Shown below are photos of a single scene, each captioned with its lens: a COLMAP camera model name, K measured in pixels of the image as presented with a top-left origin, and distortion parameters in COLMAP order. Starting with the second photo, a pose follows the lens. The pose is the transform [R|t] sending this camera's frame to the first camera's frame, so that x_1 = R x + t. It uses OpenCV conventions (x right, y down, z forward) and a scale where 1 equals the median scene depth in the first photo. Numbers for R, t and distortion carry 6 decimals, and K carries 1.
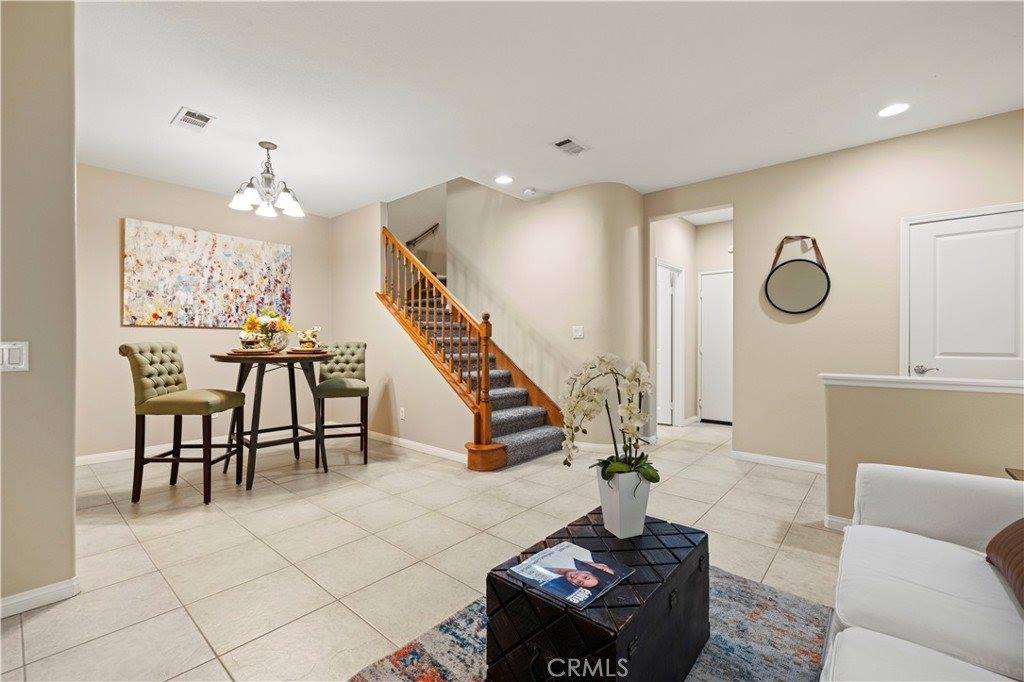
lens RADIAL K [[436.3, 0, 507.5], [0, 436.3, 338.6], [0, 0, 1]] dist [0.000389, -0.000057]
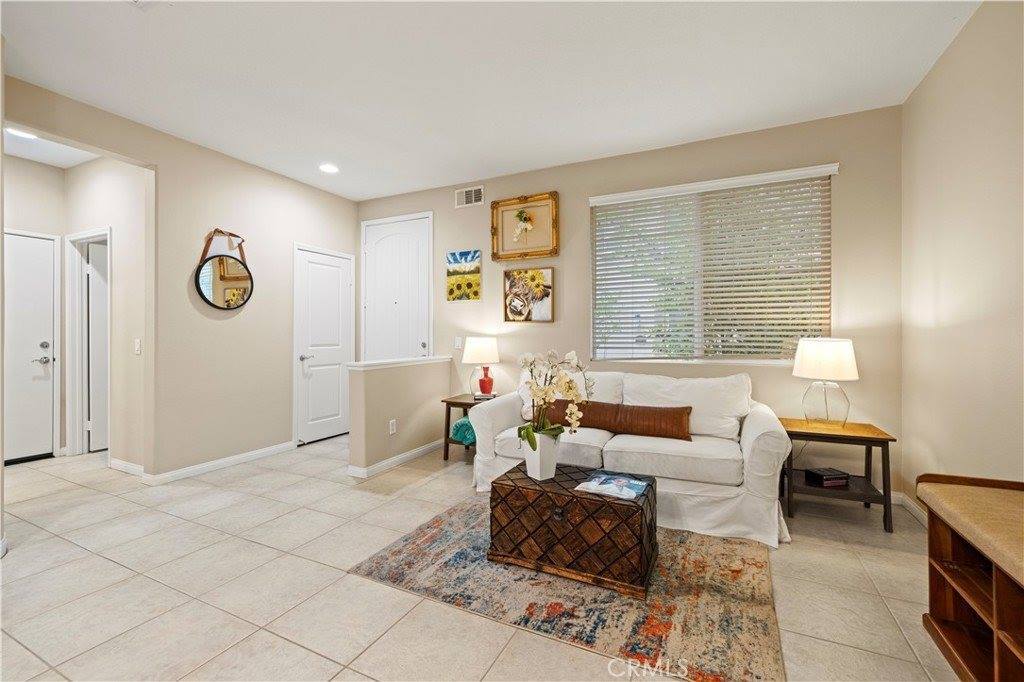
lens RADIAL K [[436.3, 0, 507.5], [0, 436.3, 338.6], [0, 0, 1]] dist [0.000389, -0.000057]
pose [[-0.256661, -0.005442, 0.966486, -0.528816], [-0.006109, 0.999973, 0.004008, -0.001218], [-0.966482, -0.004876, -0.256687, 0.735673]]
